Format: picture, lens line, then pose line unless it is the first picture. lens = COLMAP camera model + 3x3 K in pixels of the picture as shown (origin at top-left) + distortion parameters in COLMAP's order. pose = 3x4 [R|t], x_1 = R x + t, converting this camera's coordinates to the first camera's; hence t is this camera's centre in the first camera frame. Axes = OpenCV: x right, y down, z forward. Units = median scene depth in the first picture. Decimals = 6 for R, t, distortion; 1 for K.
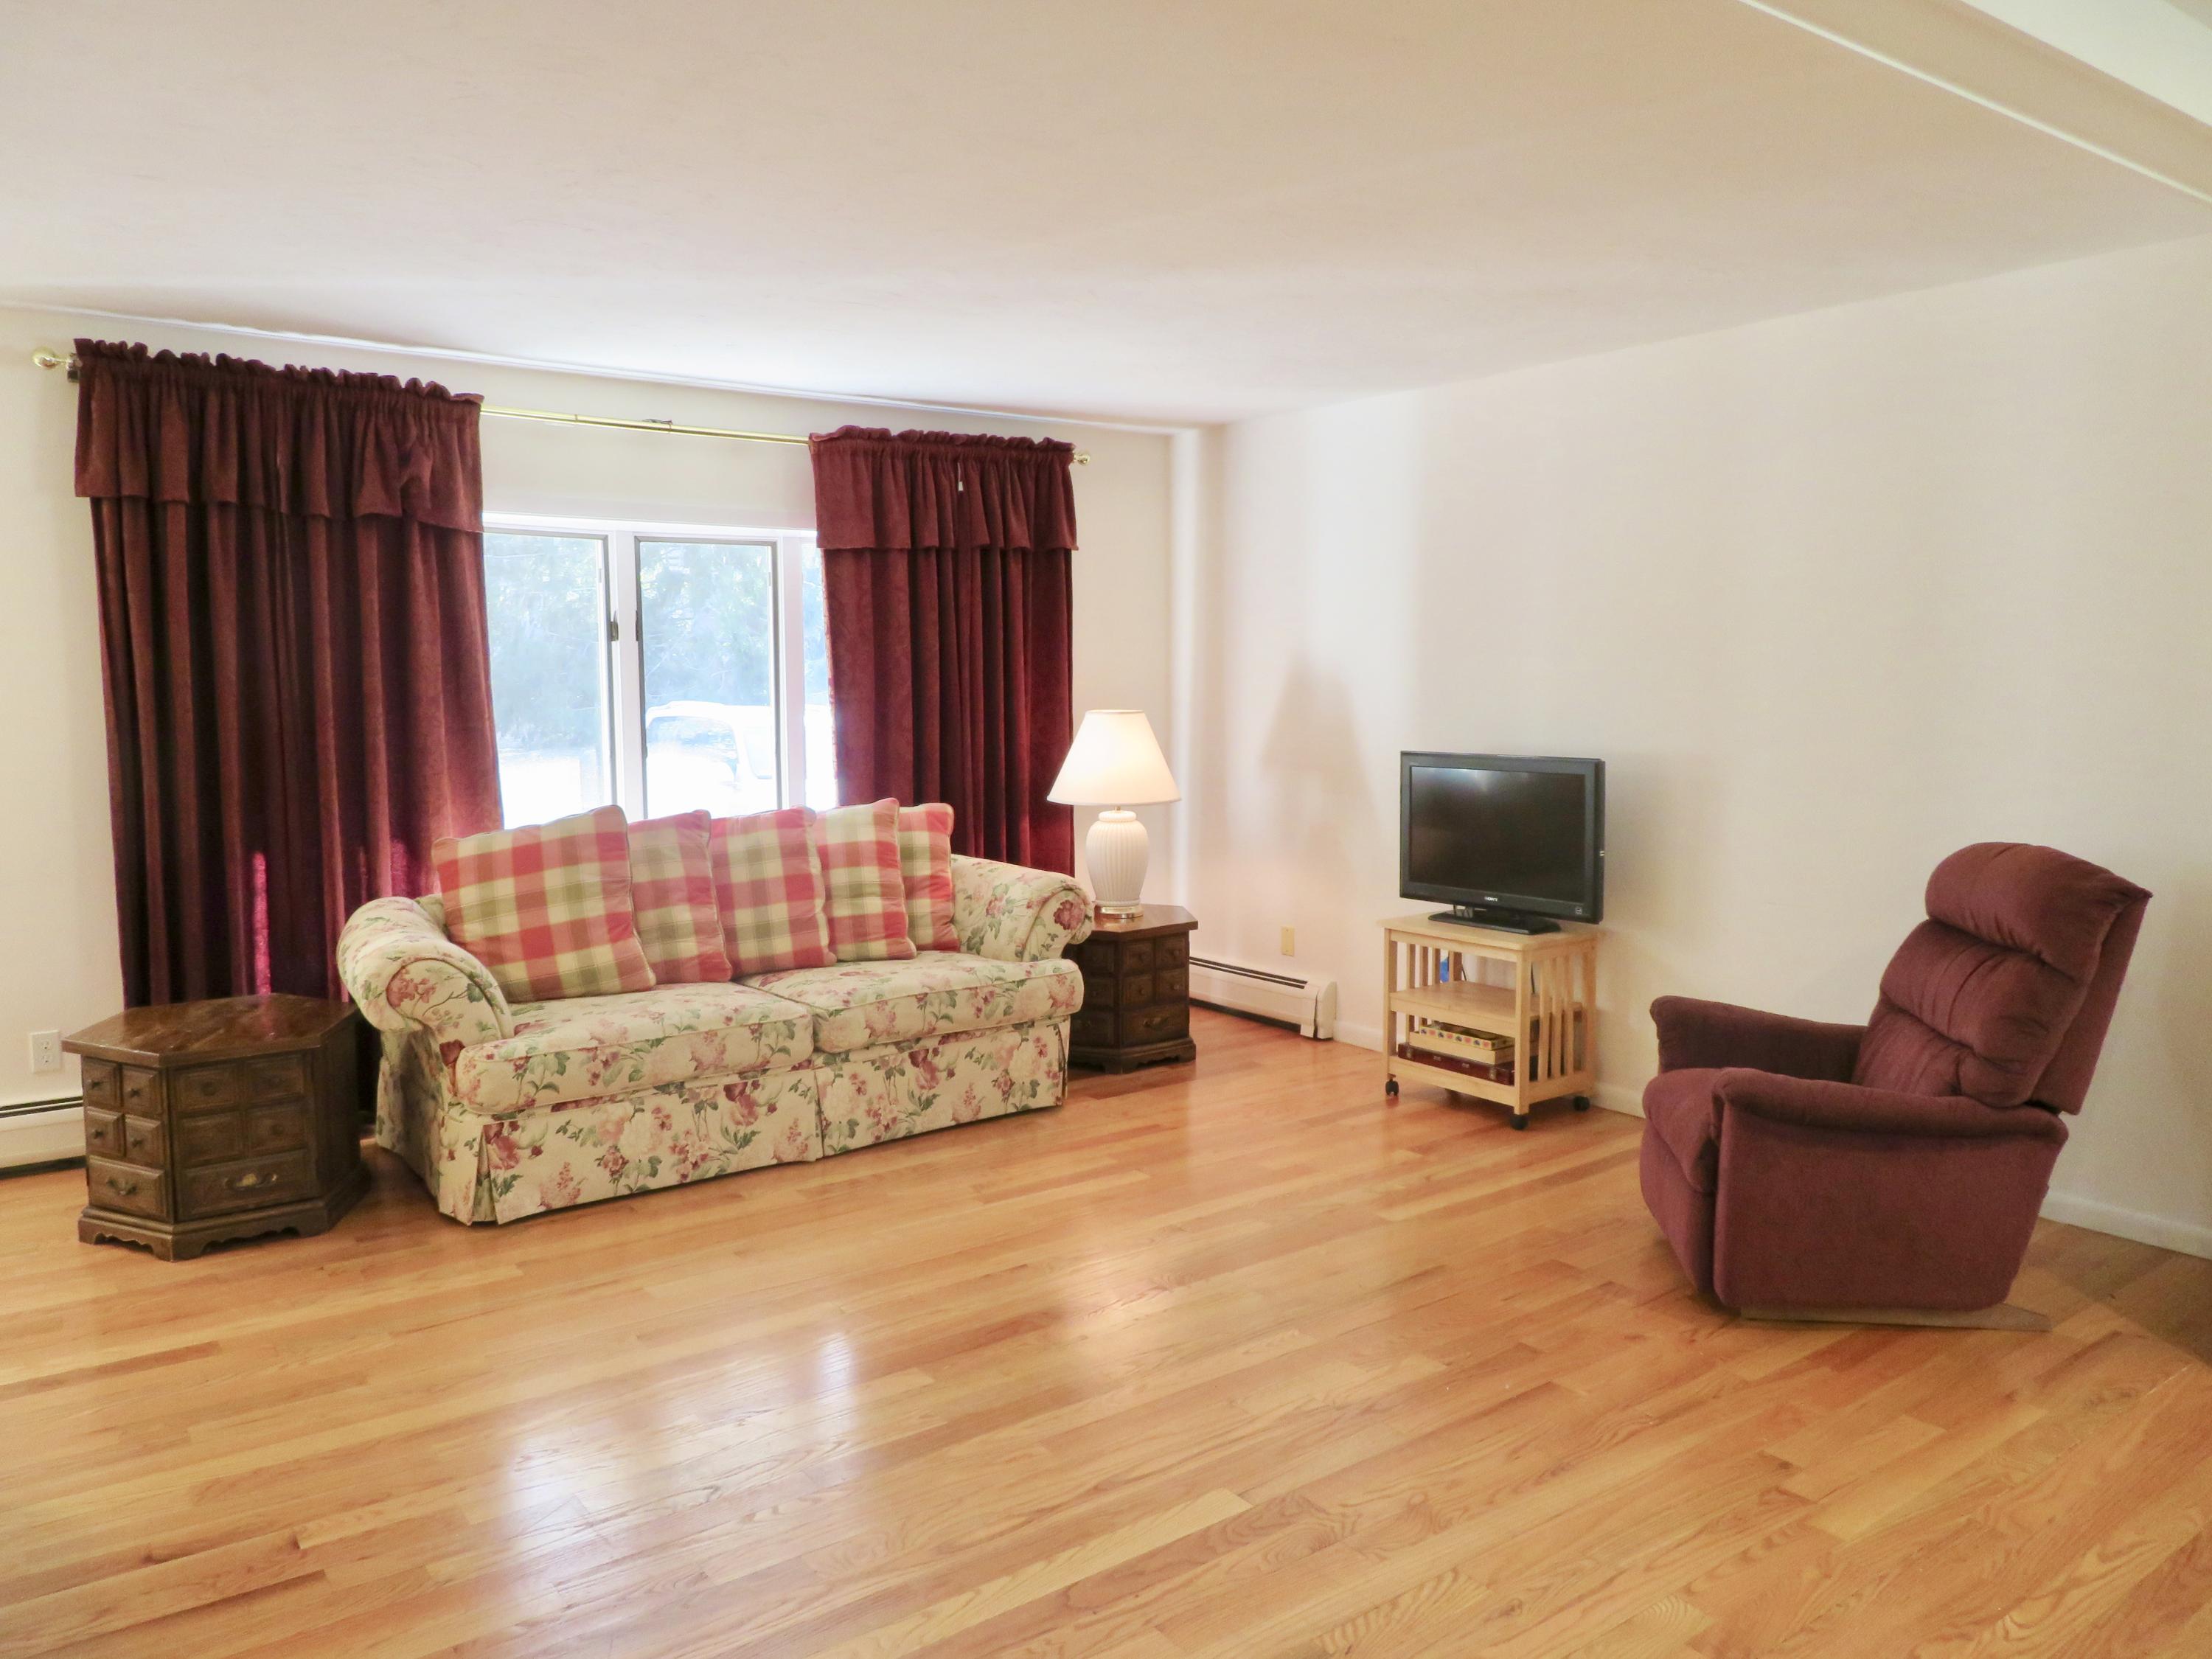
lens RADIAL K [[1580.6, 0, 1111.4], [0, 1580.6, 831.4], [0, 0, 1]] dist [-0.007508, 0.001202]
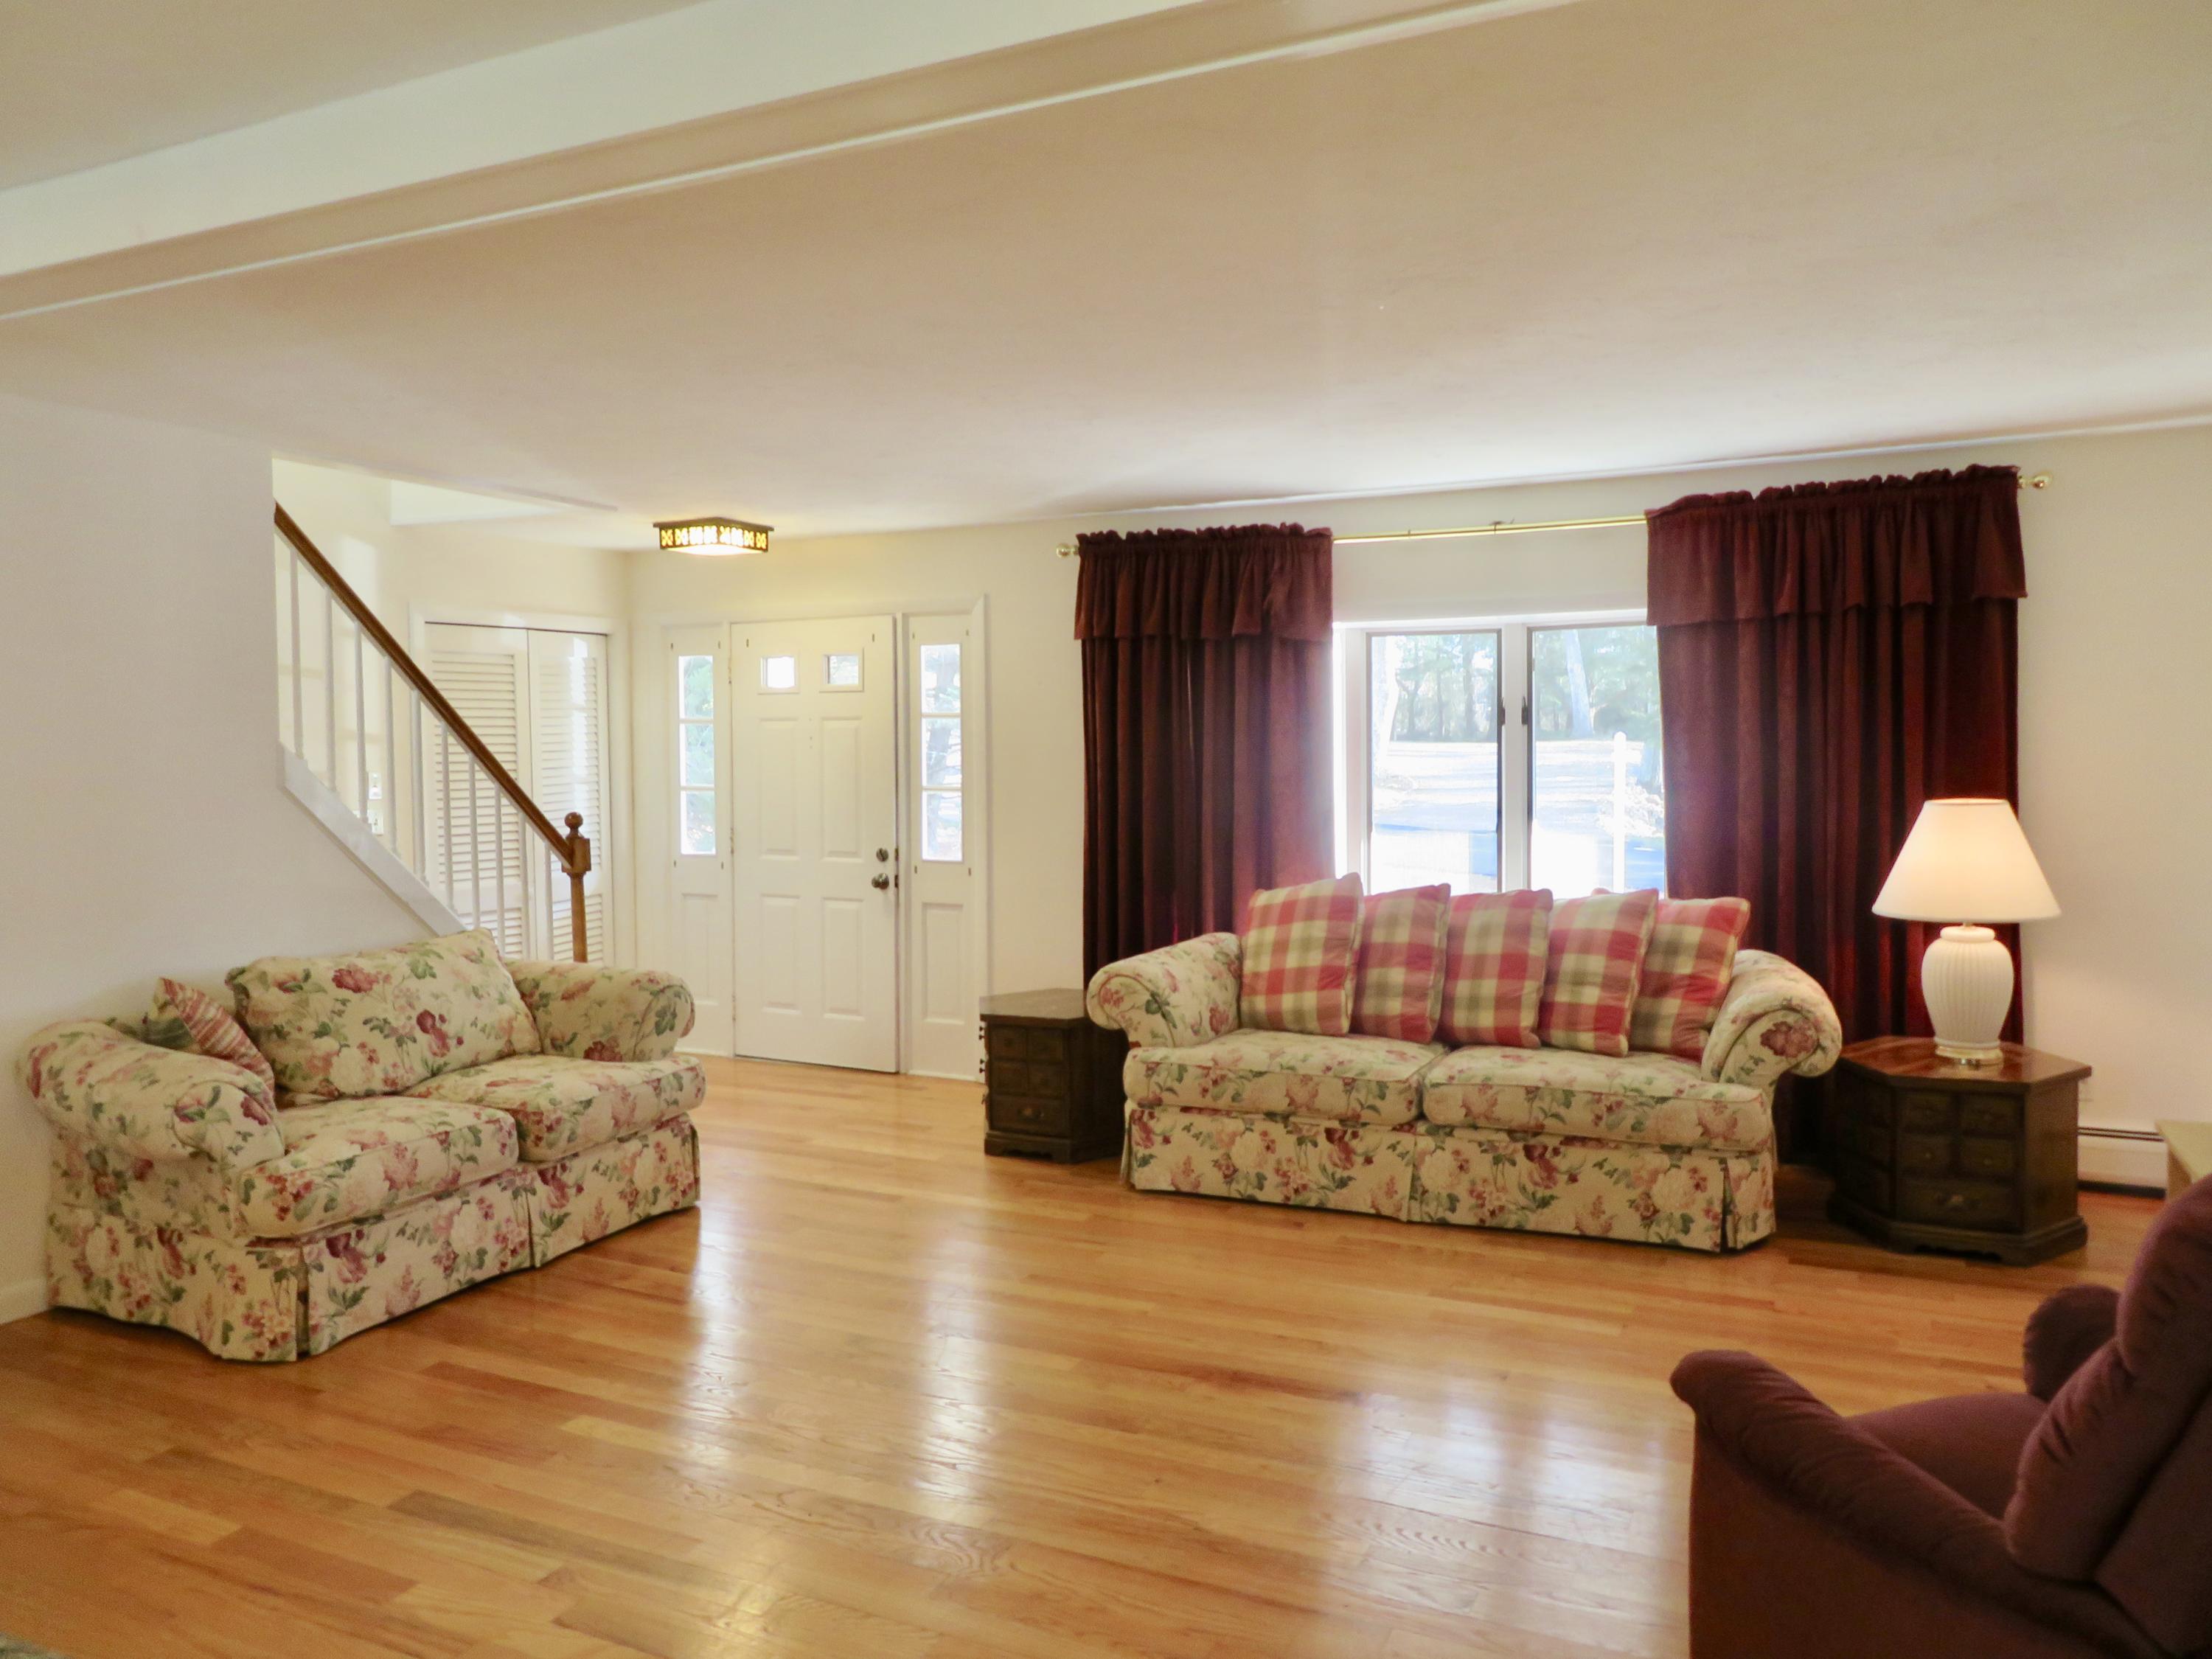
lens RADIAL K [[1579.0, 0, 1106.8], [0, 1579.0, 839.2], [0, 0, 1]] dist [0.000503, -0.000506]
pose [[0.470002, 0.046872, -0.881420, 0.605764], [-0.078114, 0.996880, 0.011359, -0.039586], [0.879202, 0.063513, 0.472197, 0.300066]]
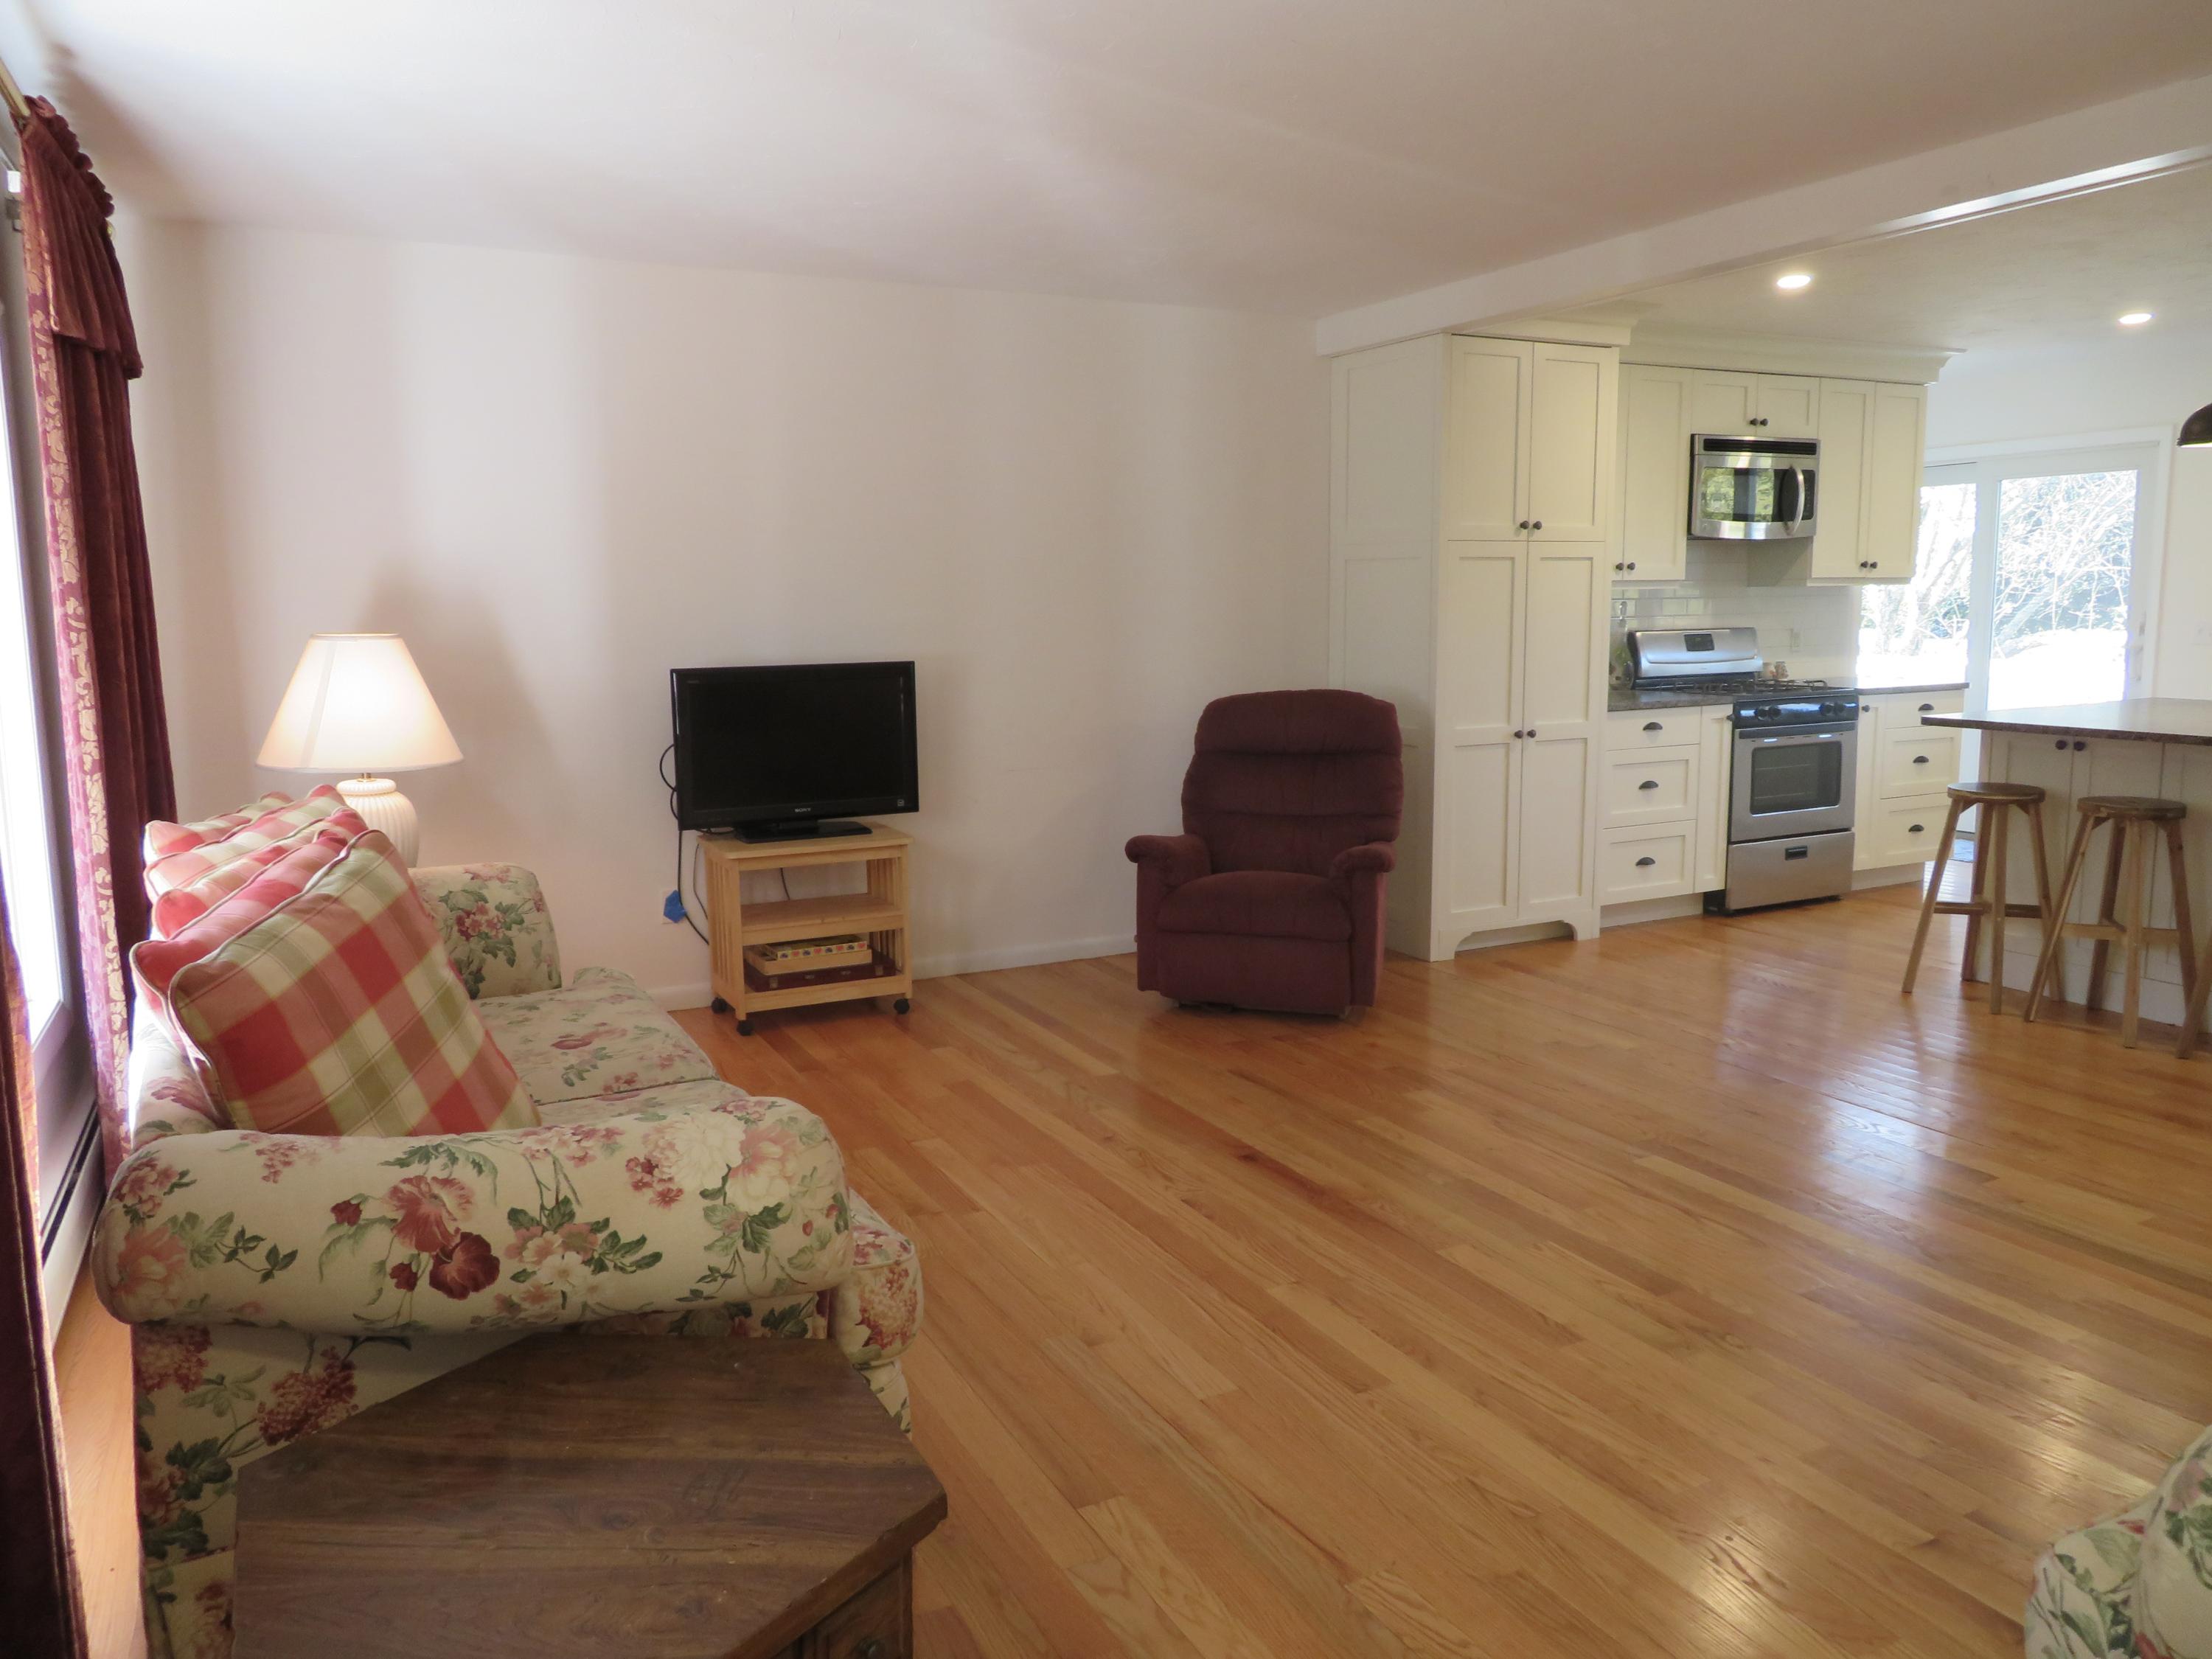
lens RADIAL K [[1580.6, 0, 1111.4], [0, 1580.6, 831.4], [0, 0, 1]] dist [-0.007508, 0.001202]
pose [[0.154790, -0.144636, 0.977303, -0.768319], [0.107267, 0.985838, 0.128909, -0.056816], [-0.982107, 0.084878, 0.168113, 0.696673]]
